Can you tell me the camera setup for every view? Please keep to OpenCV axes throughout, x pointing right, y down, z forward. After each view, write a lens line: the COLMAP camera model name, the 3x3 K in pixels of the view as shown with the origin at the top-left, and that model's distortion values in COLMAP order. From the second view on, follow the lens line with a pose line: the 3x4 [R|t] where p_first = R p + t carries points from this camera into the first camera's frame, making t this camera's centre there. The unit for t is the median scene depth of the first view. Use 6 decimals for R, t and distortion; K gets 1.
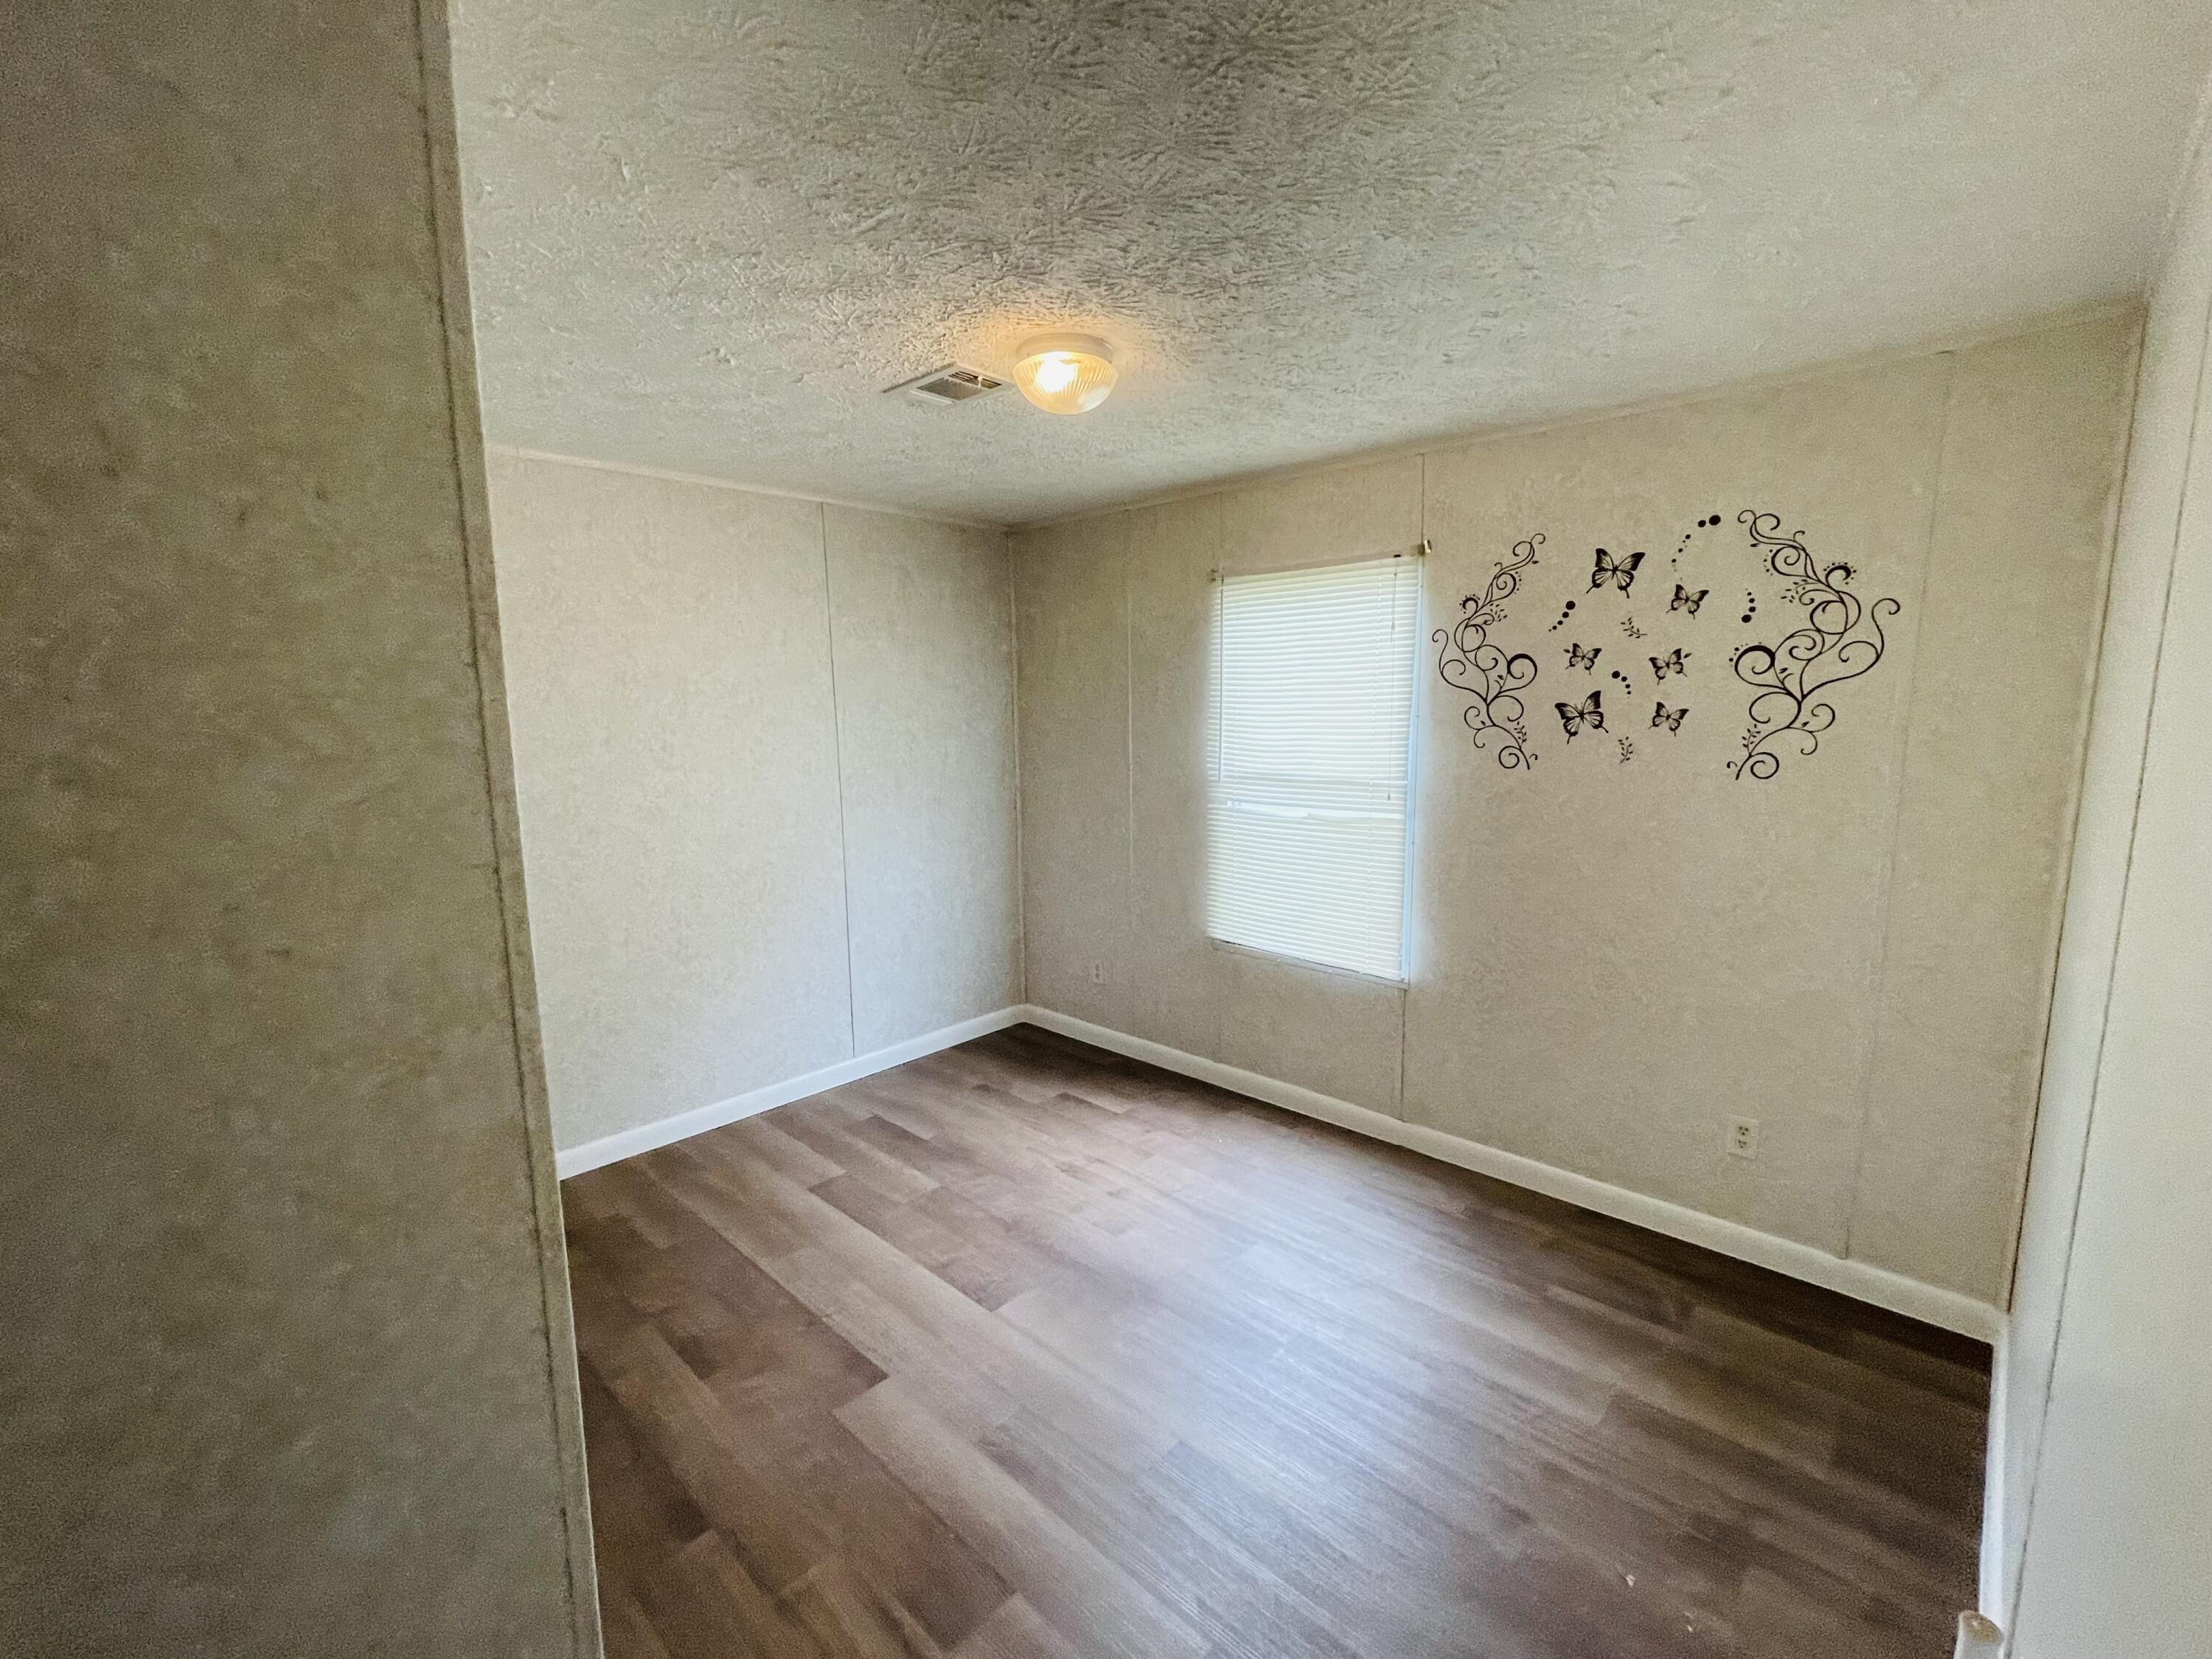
lens RADIAL K [[941.8, 0, 1109.8], [0, 941.8, 825.1], [0, 0, 1]] dist [-0.009921, 0.003016]
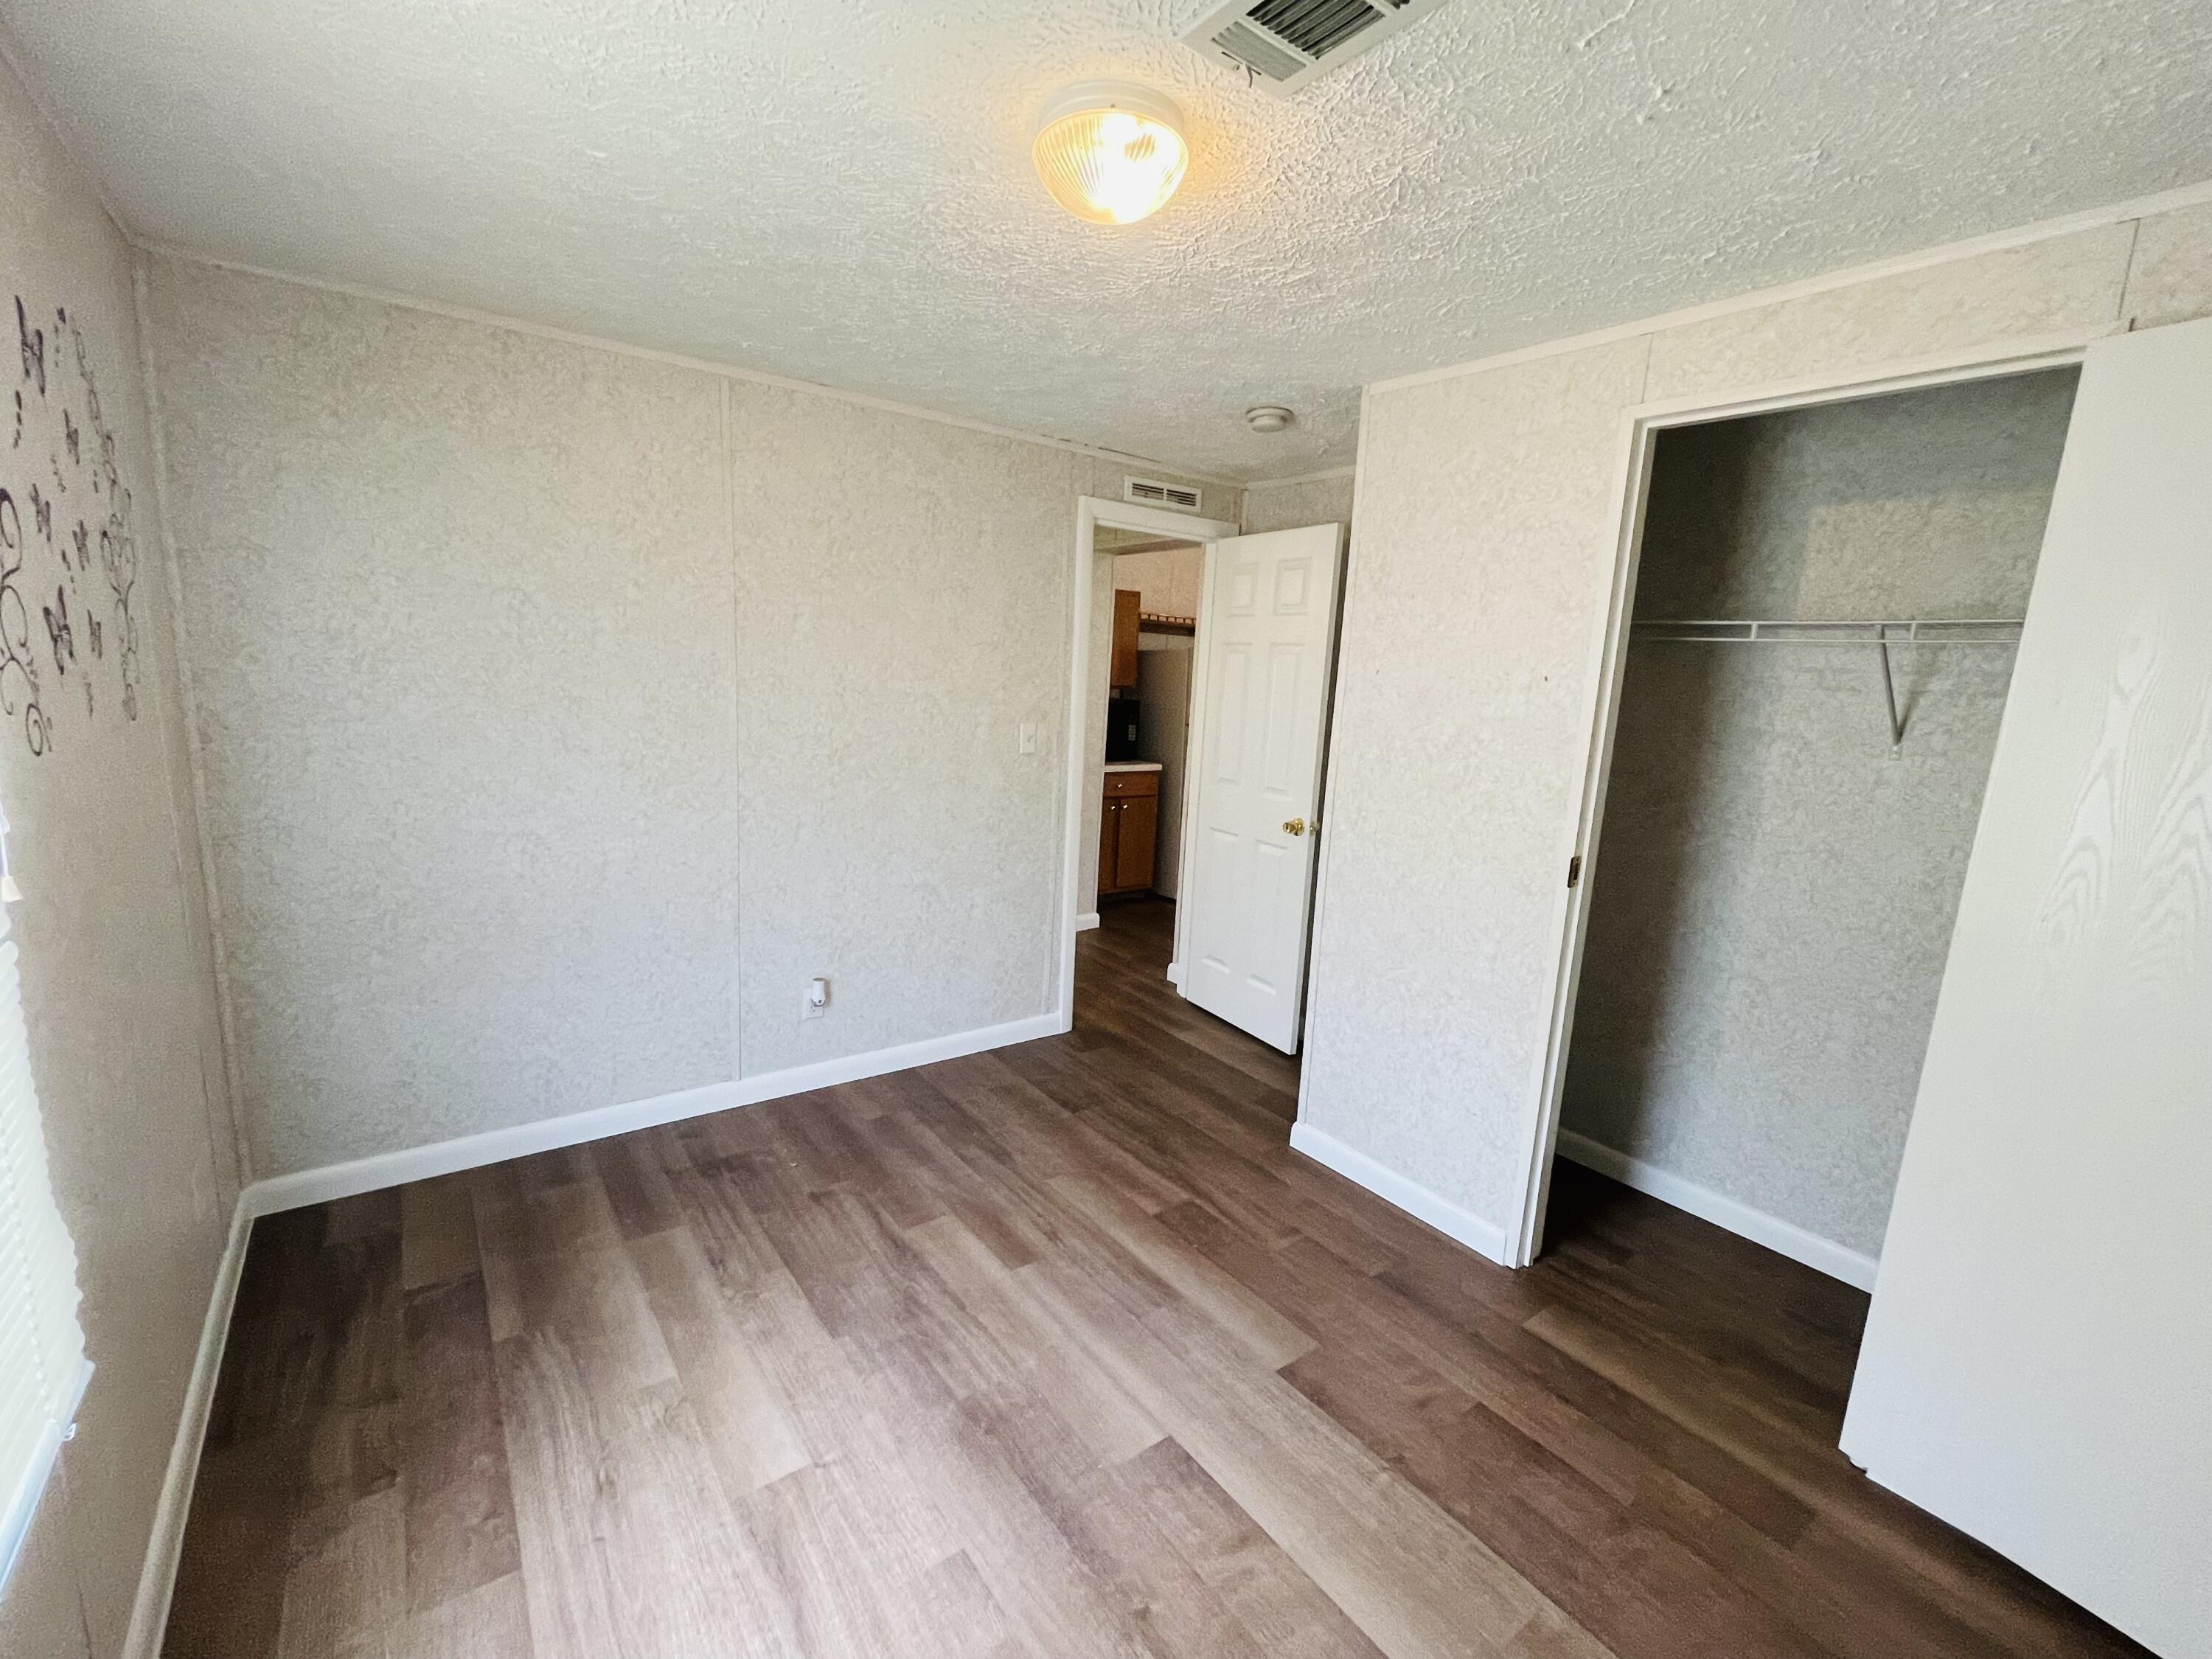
lens RADIAL K [[941.8, 0, 1109.7], [0, 941.8, 836.5], [0, 0, 1]] dist [-0.009921, 0.003016]
pose [[-0.983948, -0.070714, 0.163846, -0.185147], [-0.016528, 0.950303, 0.310888, -0.222875], [-0.177687, 0.303190, -0.936218, 1.745257]]
